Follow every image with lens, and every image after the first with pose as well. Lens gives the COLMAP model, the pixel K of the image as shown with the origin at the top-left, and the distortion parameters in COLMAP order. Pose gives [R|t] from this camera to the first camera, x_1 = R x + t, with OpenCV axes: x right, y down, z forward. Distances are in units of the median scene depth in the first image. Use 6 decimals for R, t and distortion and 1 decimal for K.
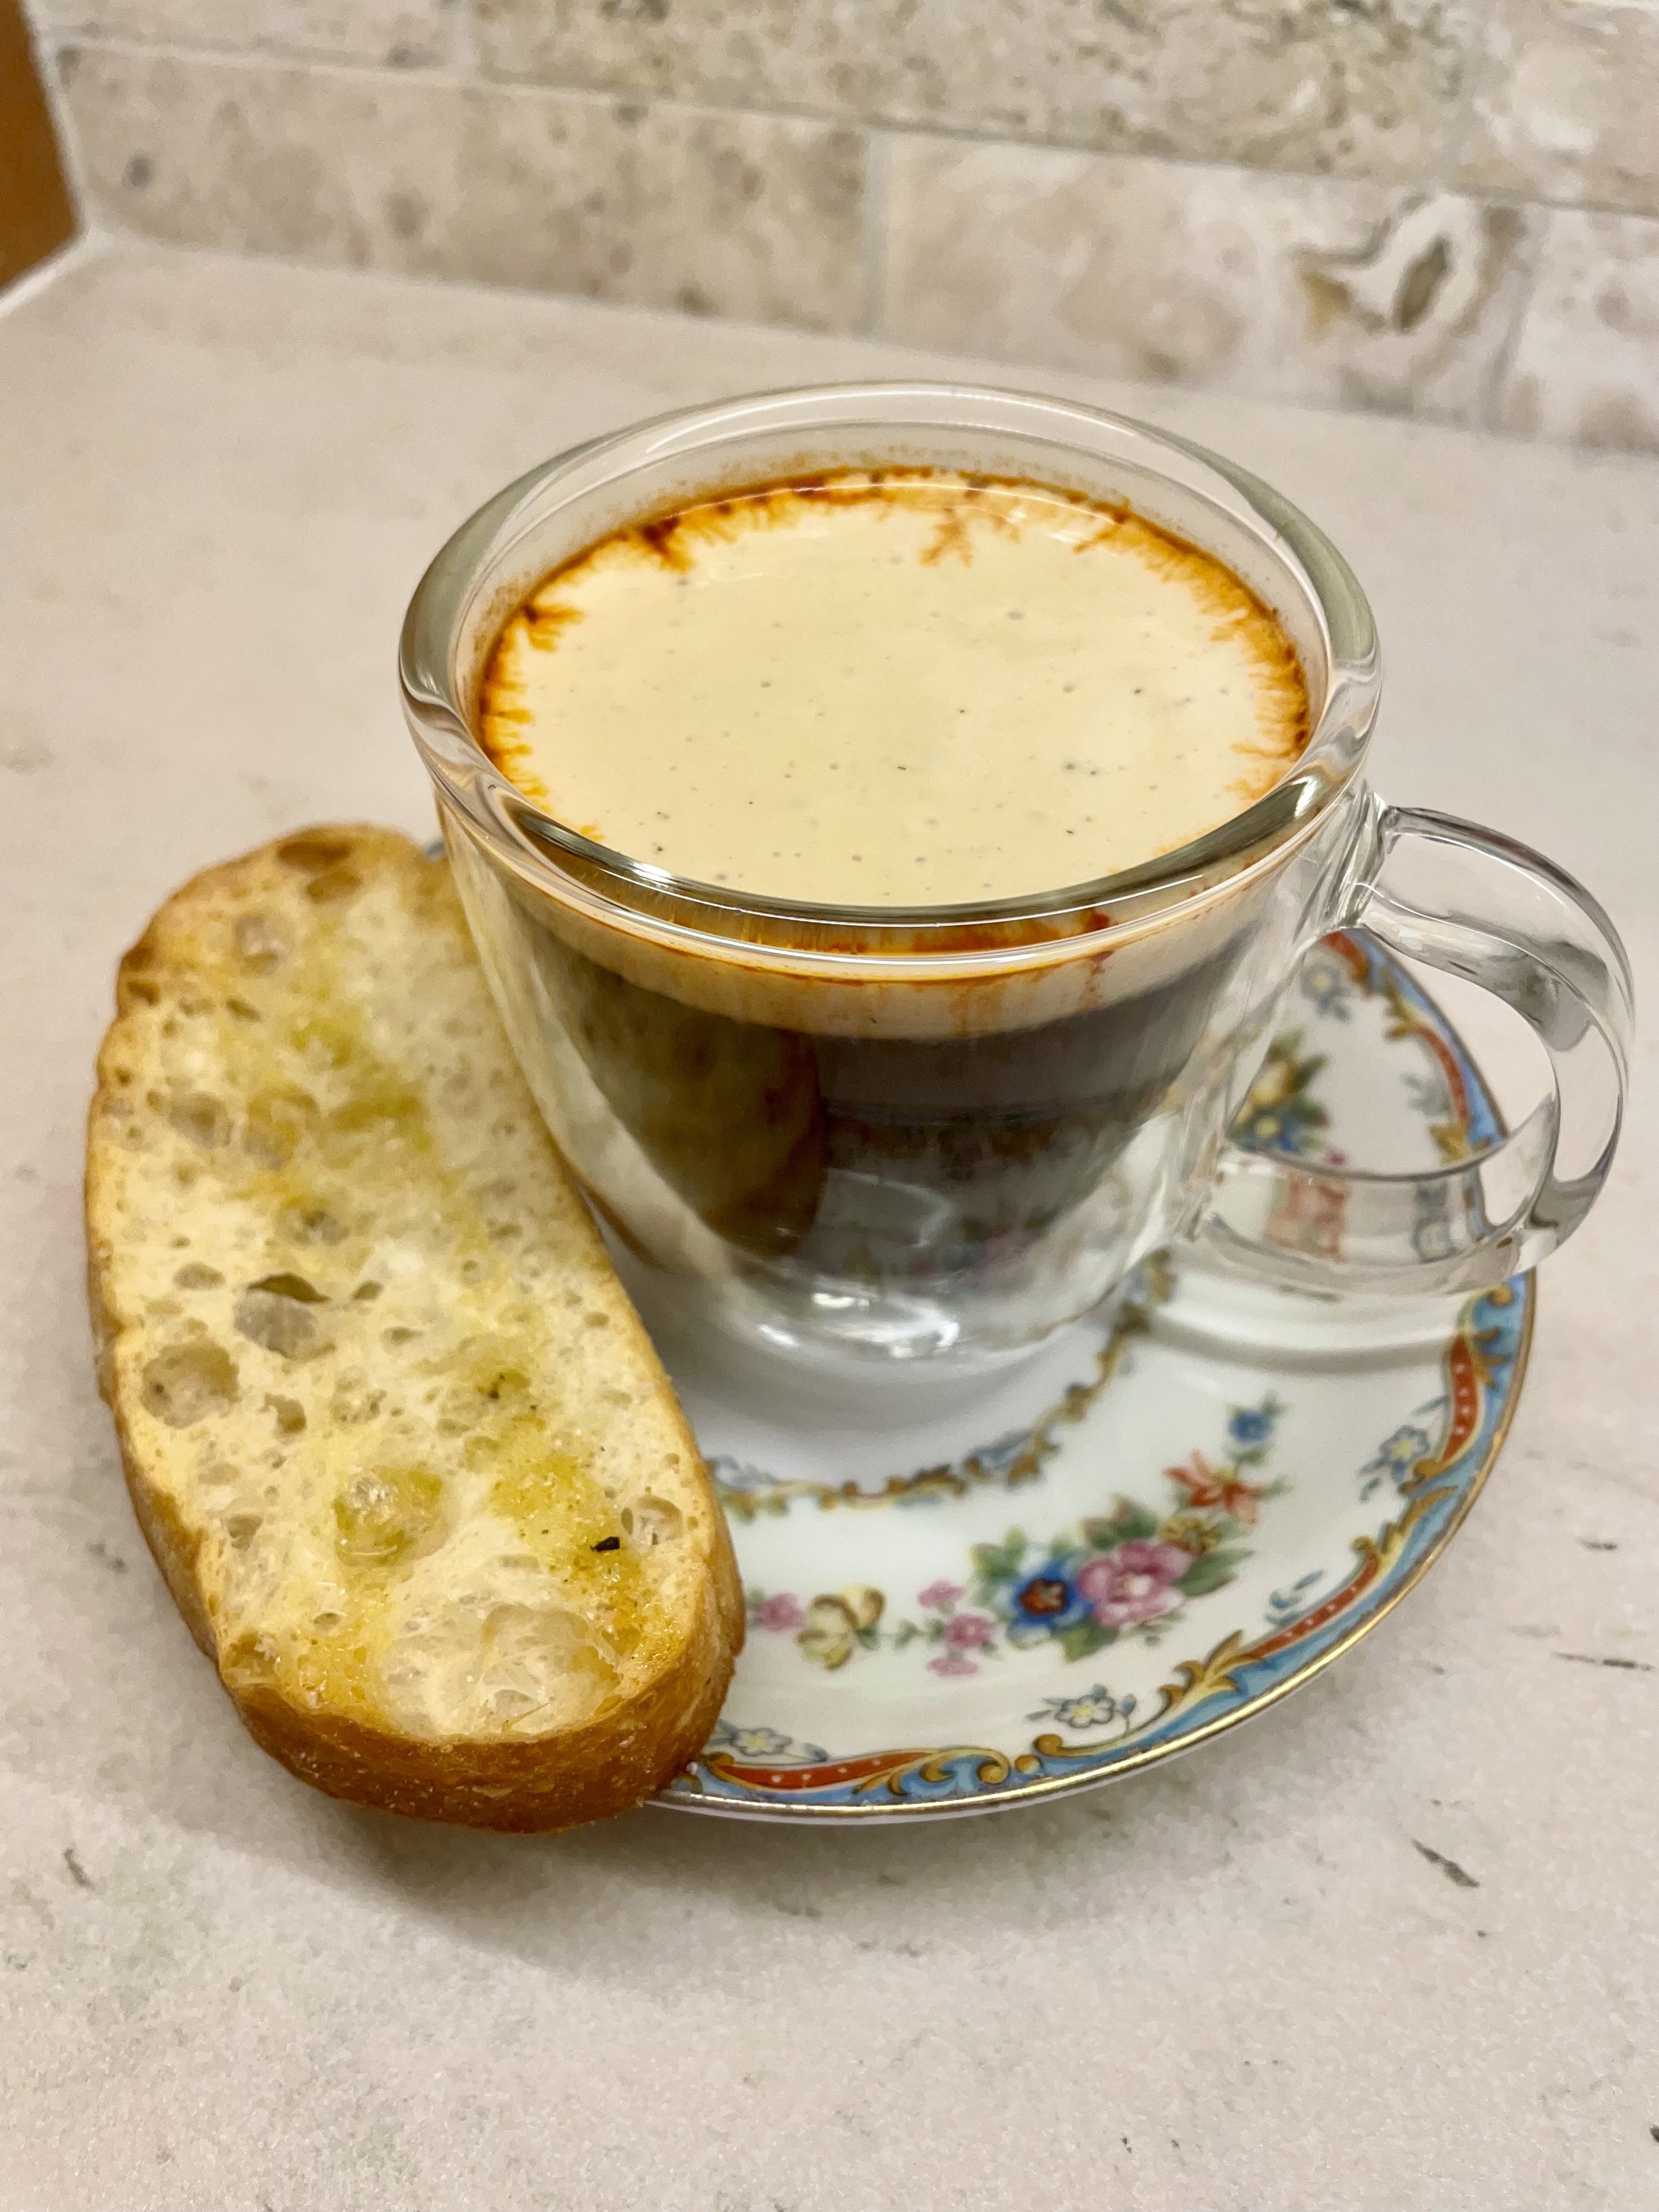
lens RADIAL K [[1709.9, 0, 829.5], [0, 1709.9, 1106.0], [0, 0, 1]] dist [0.091451, -0.130989]
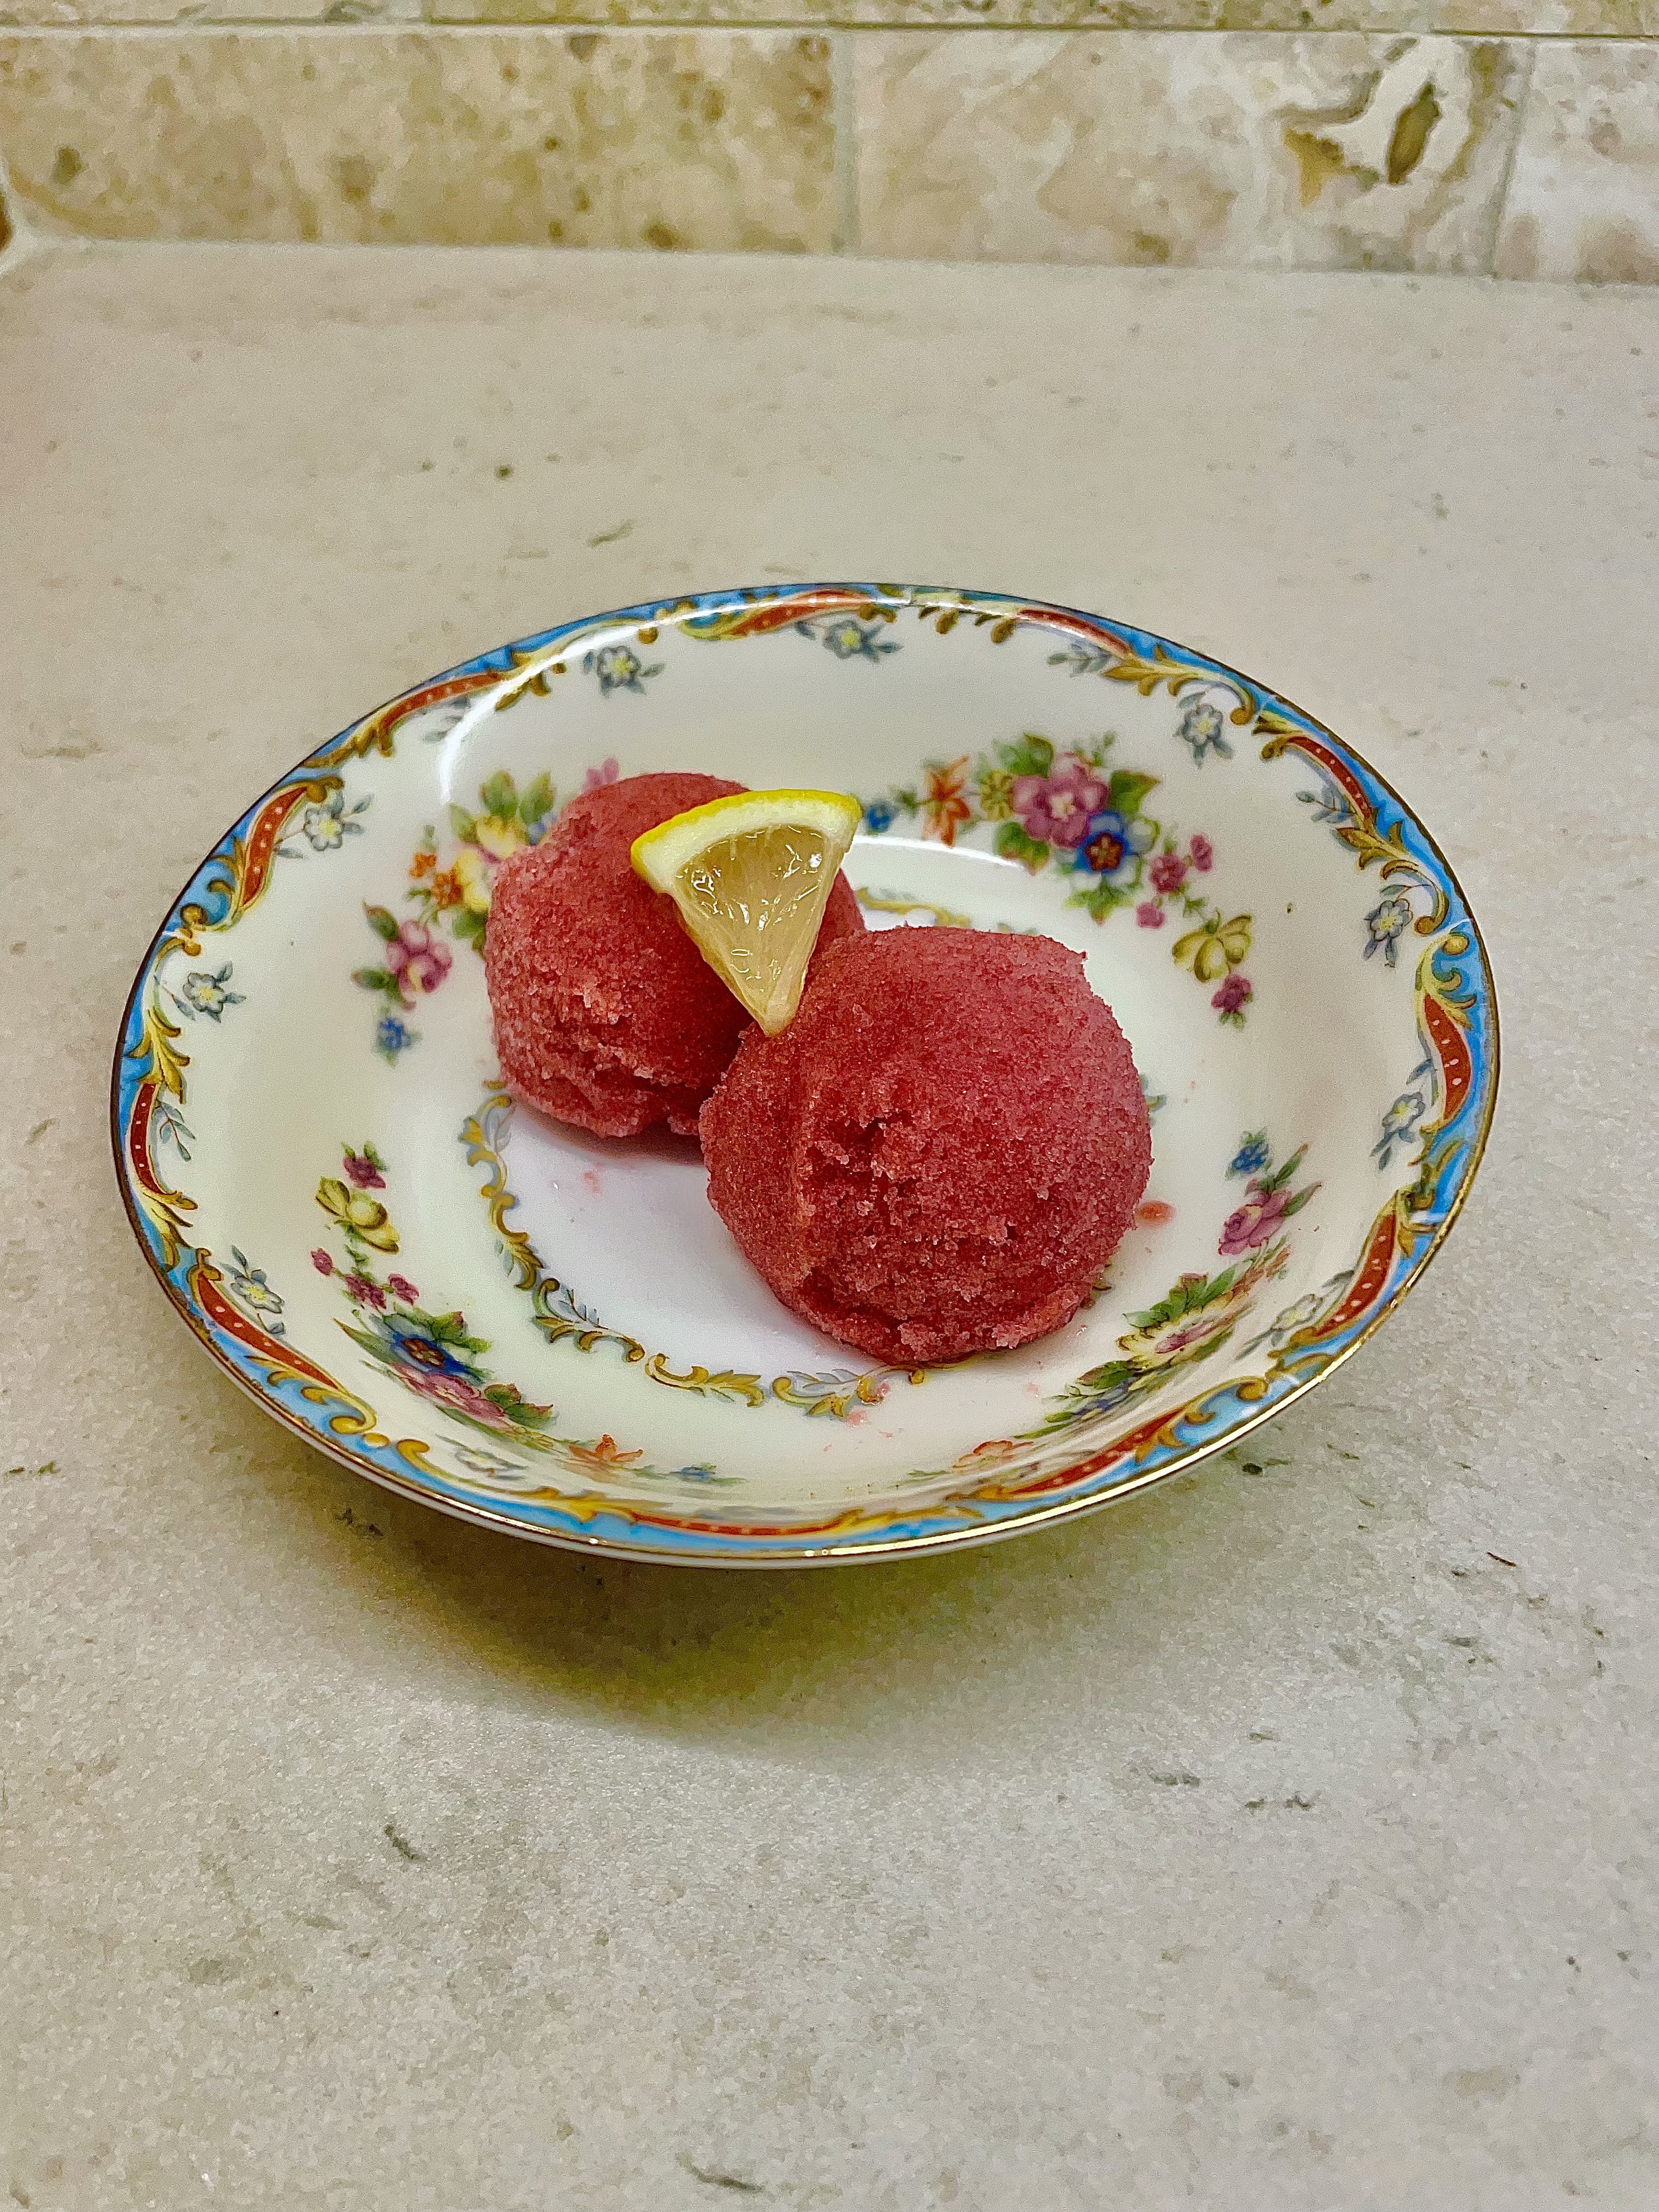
lens RADIAL K [[1709.9, 0, 829.5], [0, 1709.9, 1106.0], [0, 0, 1]] dist [0.091451, -0.130989]
pose [[0.991439, -0.122406, 0.045440, -0.203129], [0.122666, 0.992444, -0.002977, 0.079798], [-0.044732, 0.008525, 0.998963, 0.062353]]
